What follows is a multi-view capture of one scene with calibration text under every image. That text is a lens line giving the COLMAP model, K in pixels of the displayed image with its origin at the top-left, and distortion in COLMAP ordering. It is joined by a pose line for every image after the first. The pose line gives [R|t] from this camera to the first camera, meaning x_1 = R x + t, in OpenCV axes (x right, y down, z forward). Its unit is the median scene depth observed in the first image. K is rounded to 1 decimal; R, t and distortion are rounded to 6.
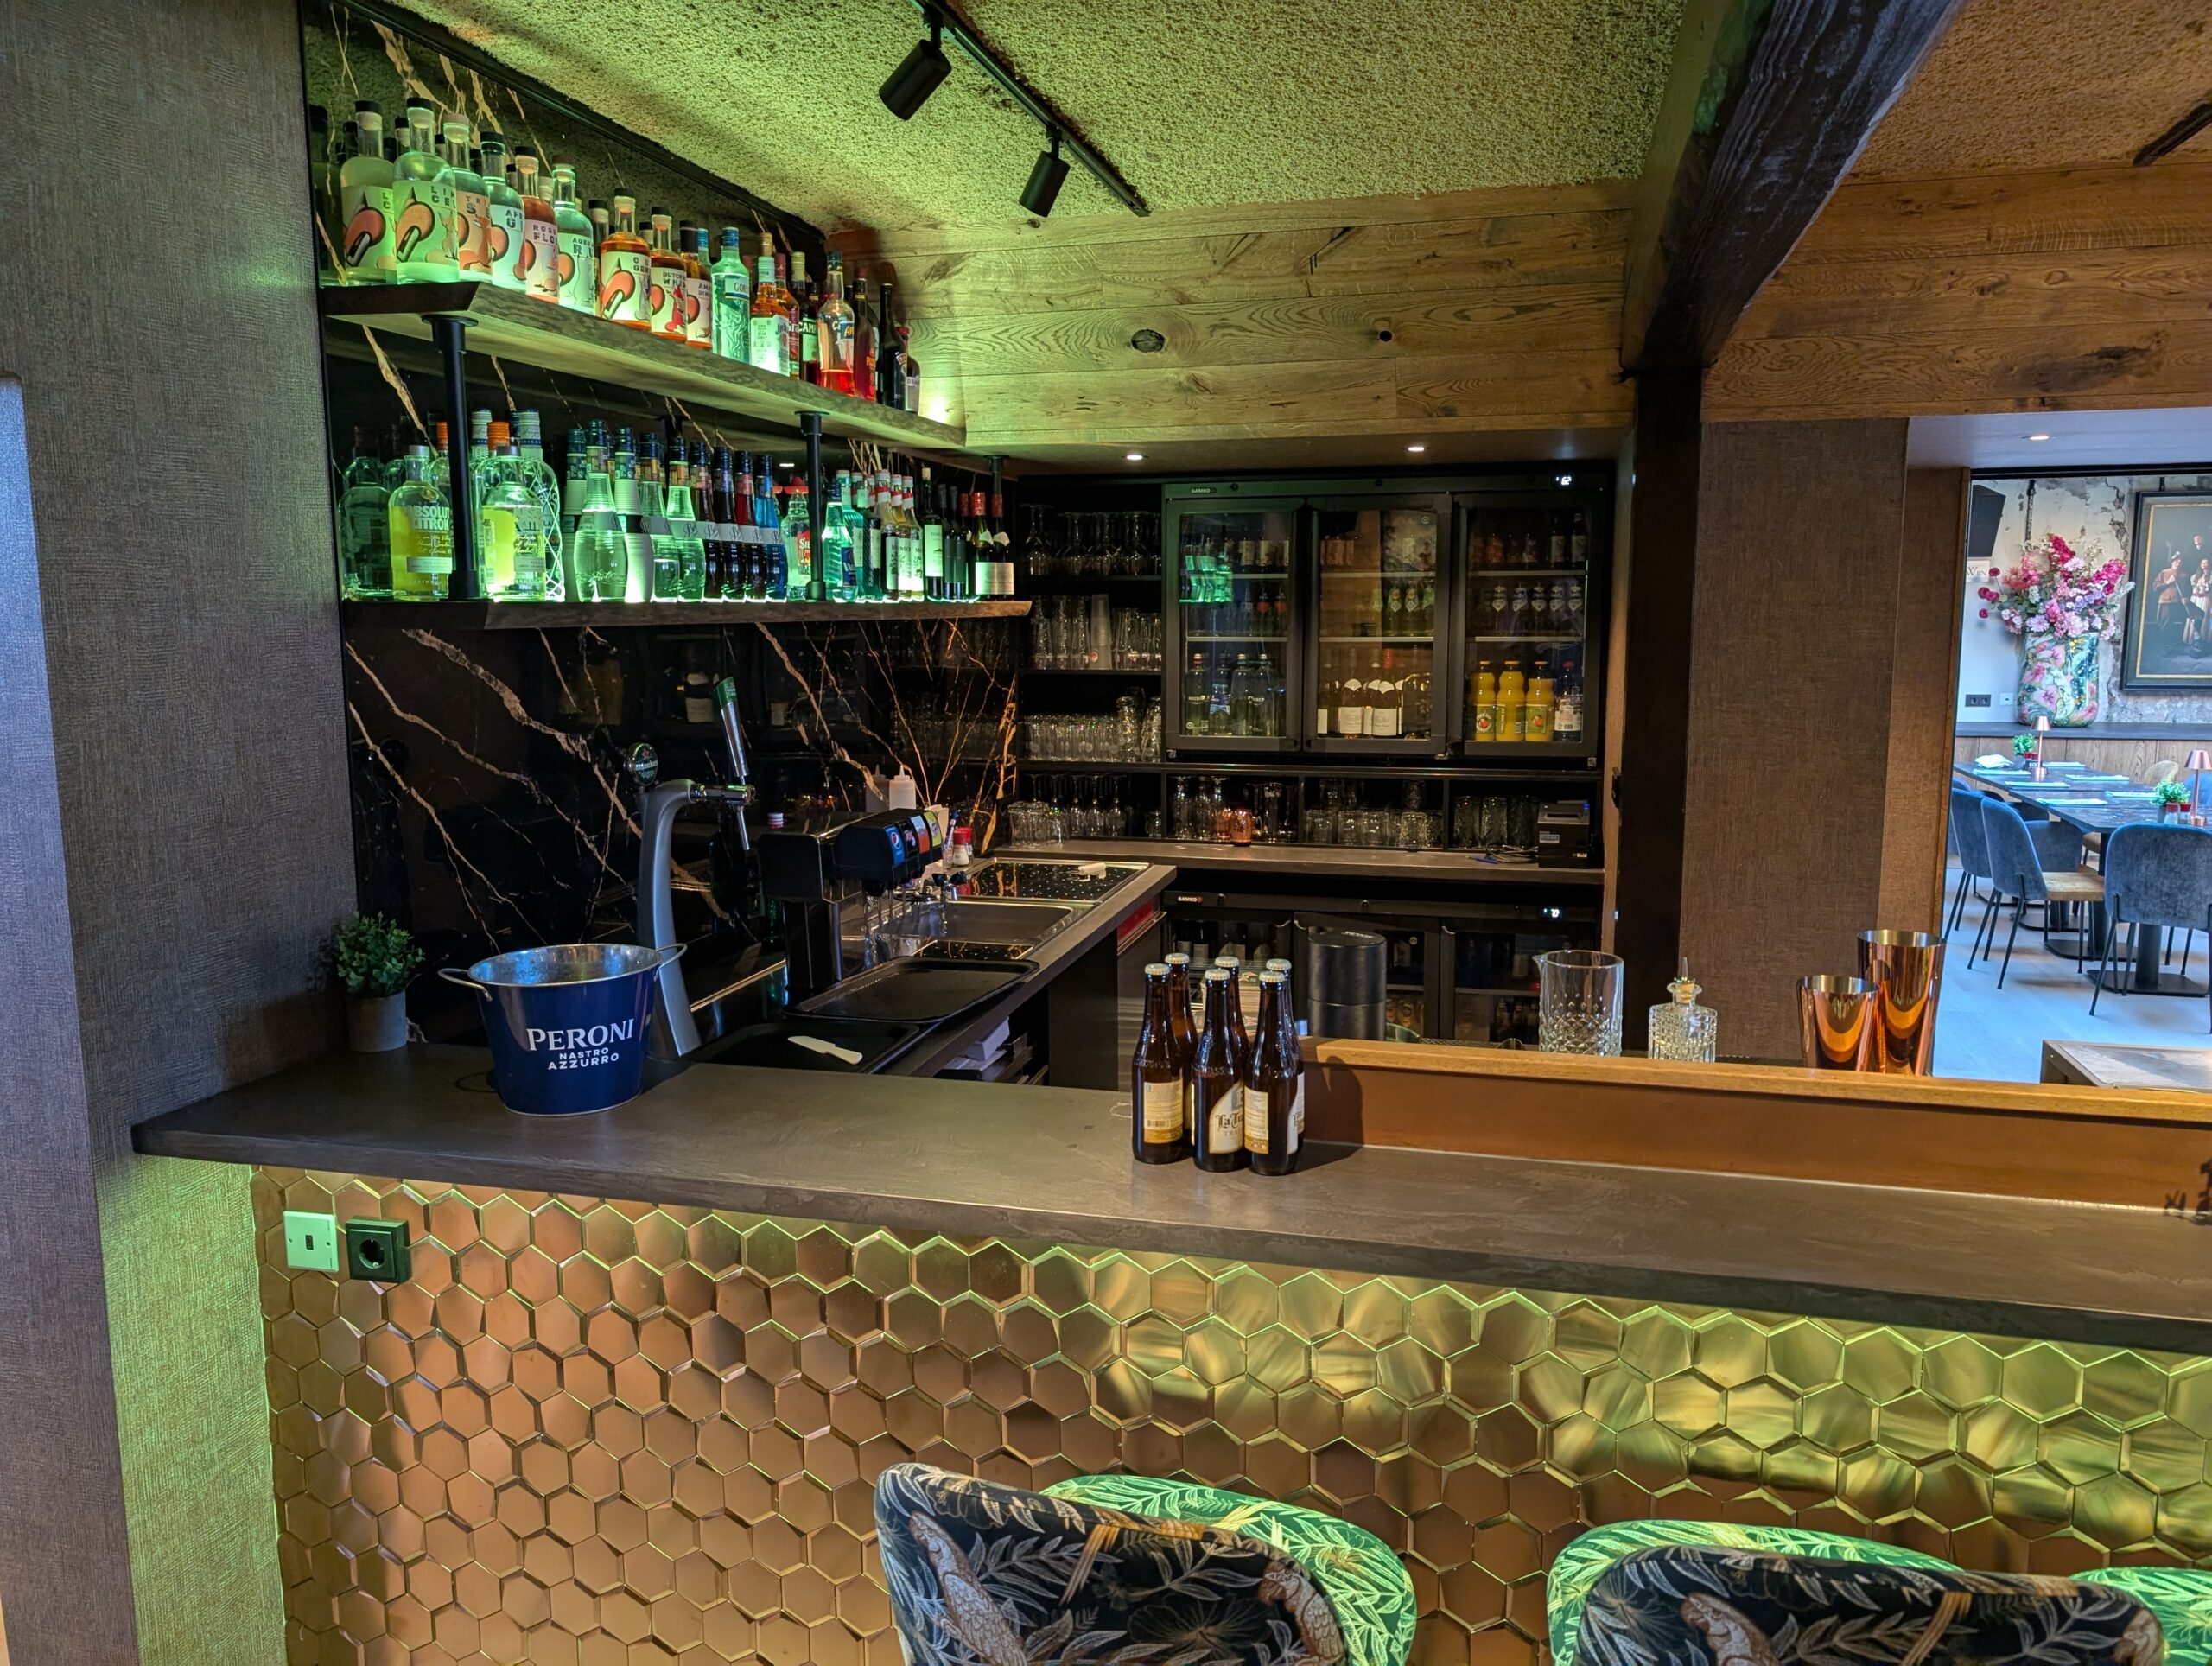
lens RADIAL K [[1581.0, 0, 1106.1], [0, 1581.0, 824.3], [0, 0, 1]] dist [0.014423, -0.009473]
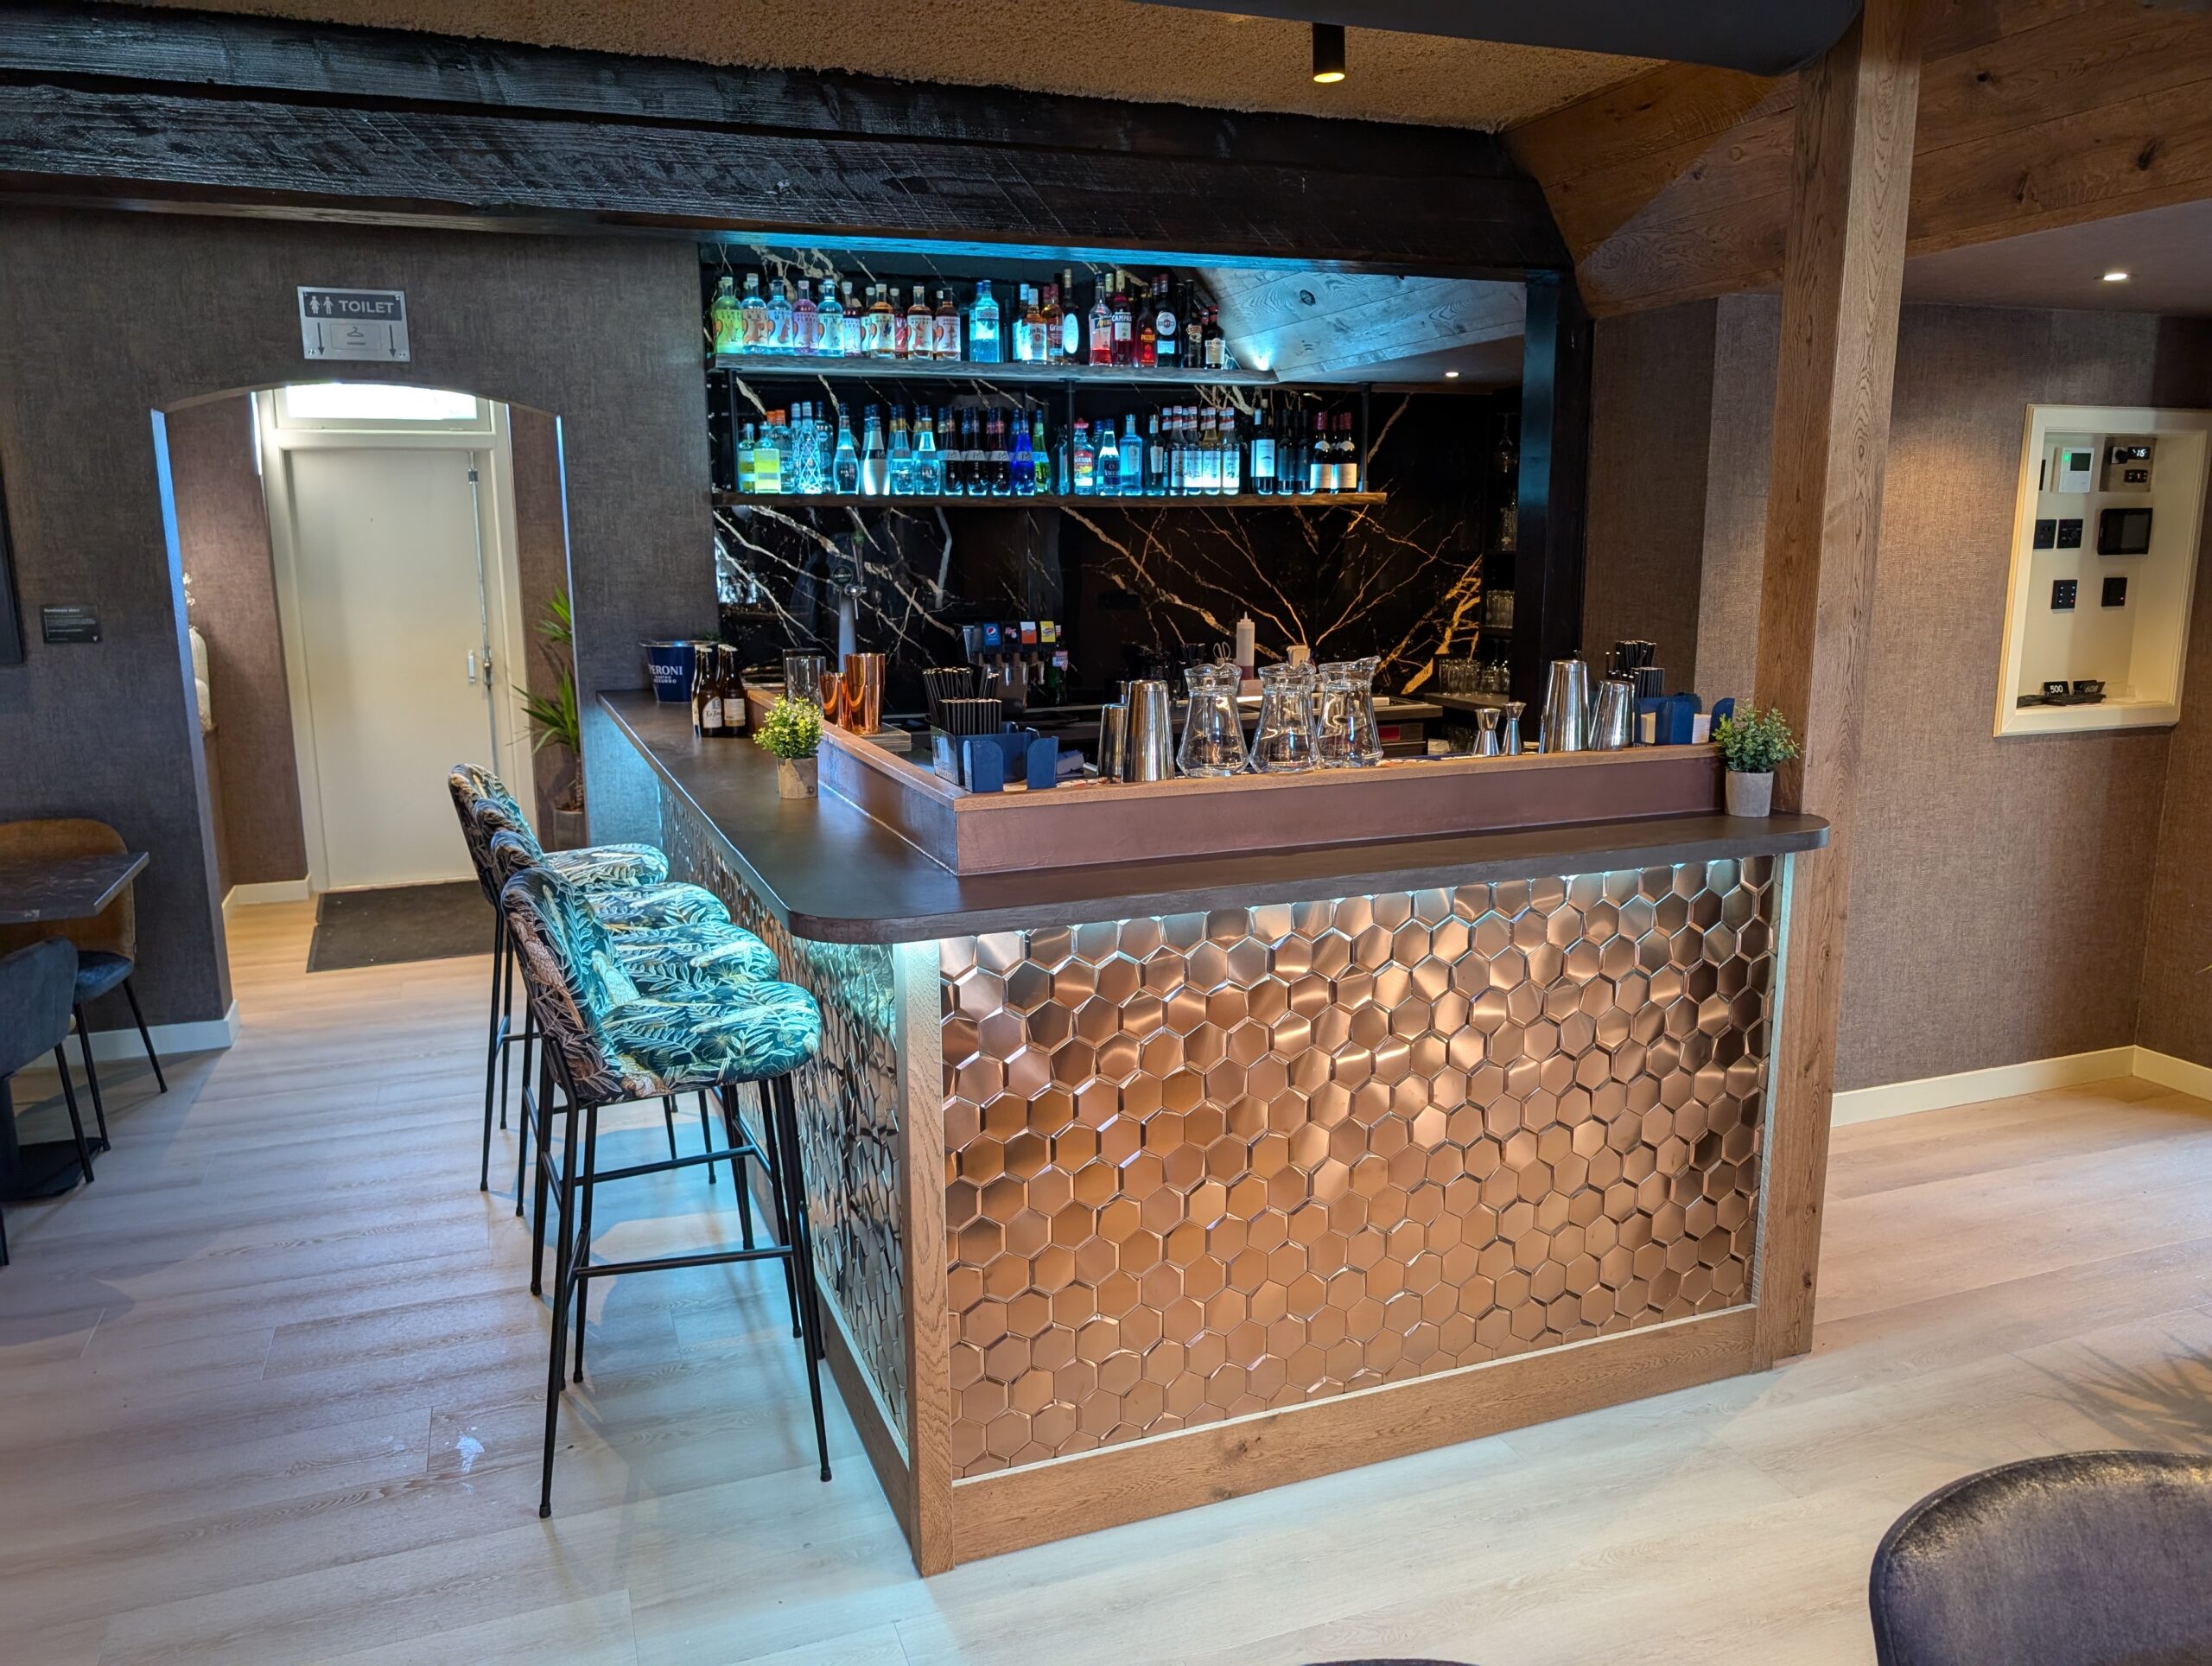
lens RADIAL K [[1581.0, 0, 1104.2], [0, 1581.0, 837.4], [0, 0, 1]] dist [0.014423, -0.009473]
pose [[0.591514, 0.151117, -0.792007, 1.139850], [-0.104927, 0.988354, 0.110215, 0.025151], [0.799439, 0.017909, 0.600481, 0.047229]]
